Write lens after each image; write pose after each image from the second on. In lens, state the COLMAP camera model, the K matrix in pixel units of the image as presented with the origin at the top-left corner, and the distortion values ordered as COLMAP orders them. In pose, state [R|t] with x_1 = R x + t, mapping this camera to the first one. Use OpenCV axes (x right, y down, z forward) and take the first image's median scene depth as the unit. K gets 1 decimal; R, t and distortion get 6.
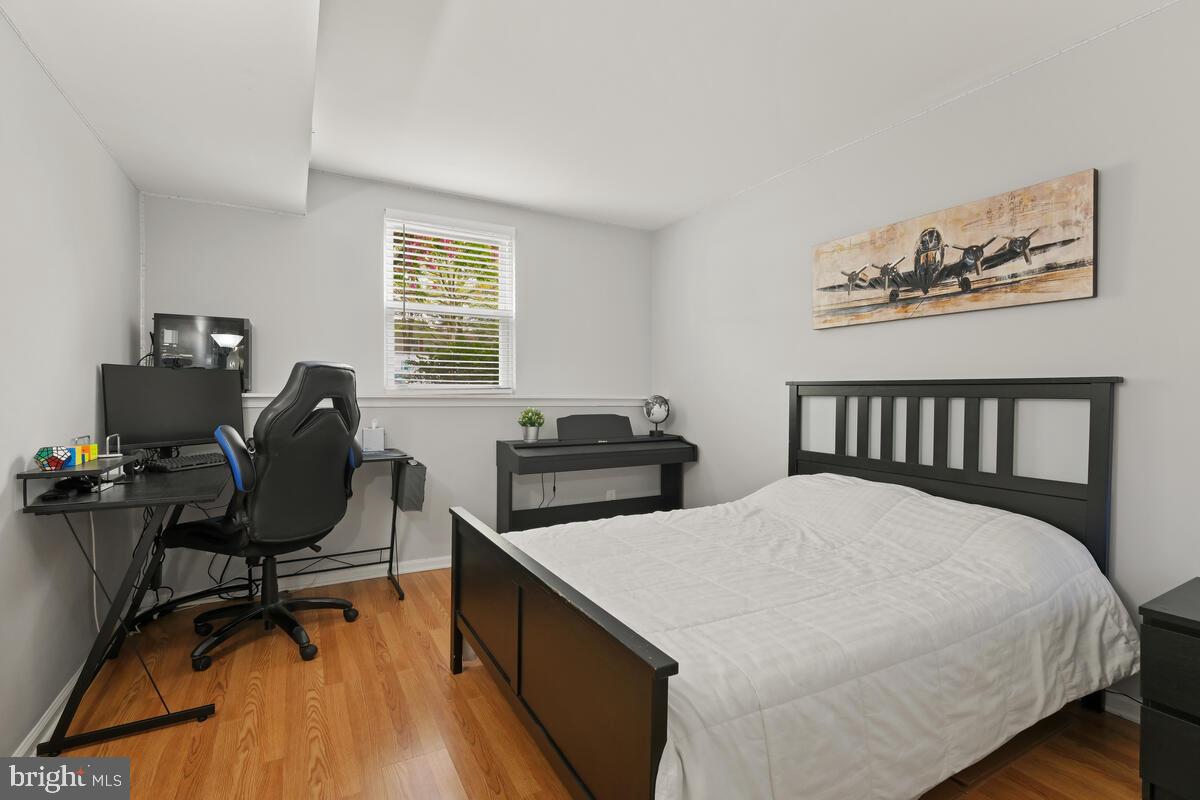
lens RADIAL K [[540.1, 0, 599.0], [0, 540.1, 390.8], [0, 0, 1]] dist [0.012273, -0.000182]
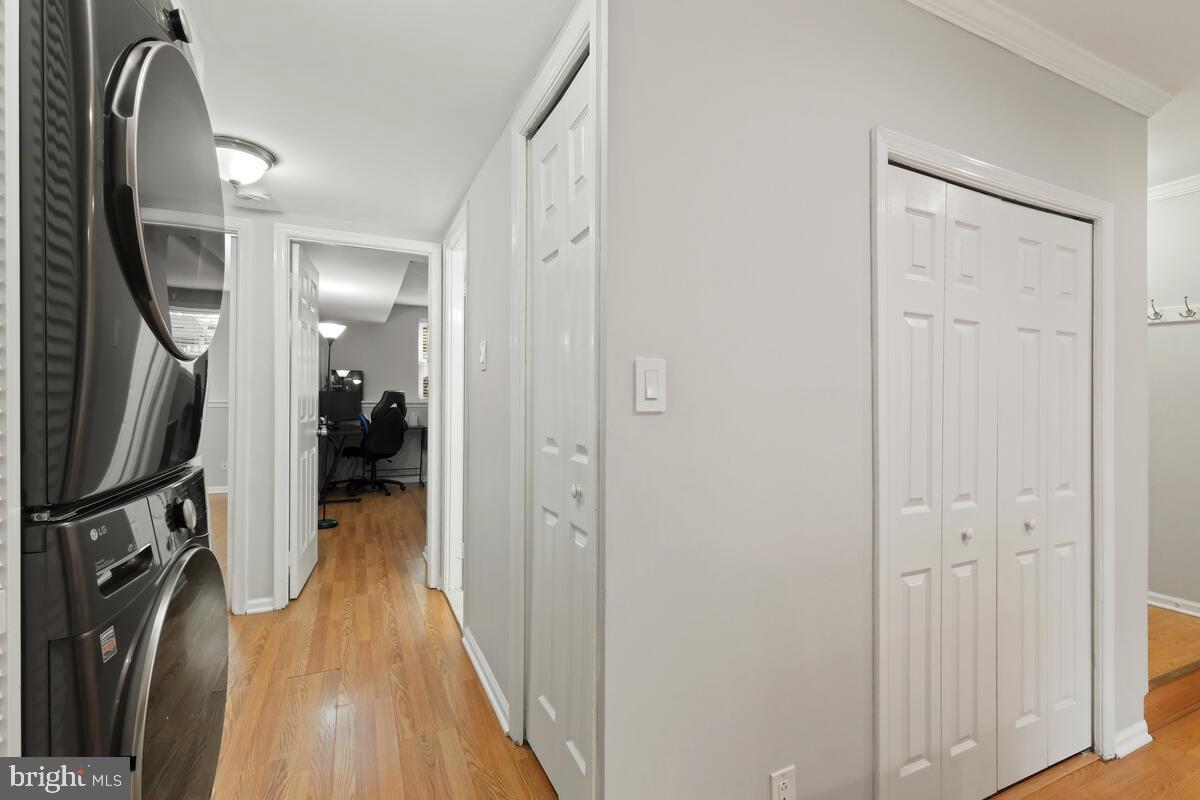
lens RADIAL K [[515.9, 0, 600.0], [0, 515.9, 400.0], [0, 0, 1]] dist [-0.002570, -0.000302]
pose [[0.995566, 0.003362, -0.094004, 0.654342], [-0.002503, 0.999954, 0.009246, -0.025516], [0.094031, -0.008970, 0.995529, -1.256630]]
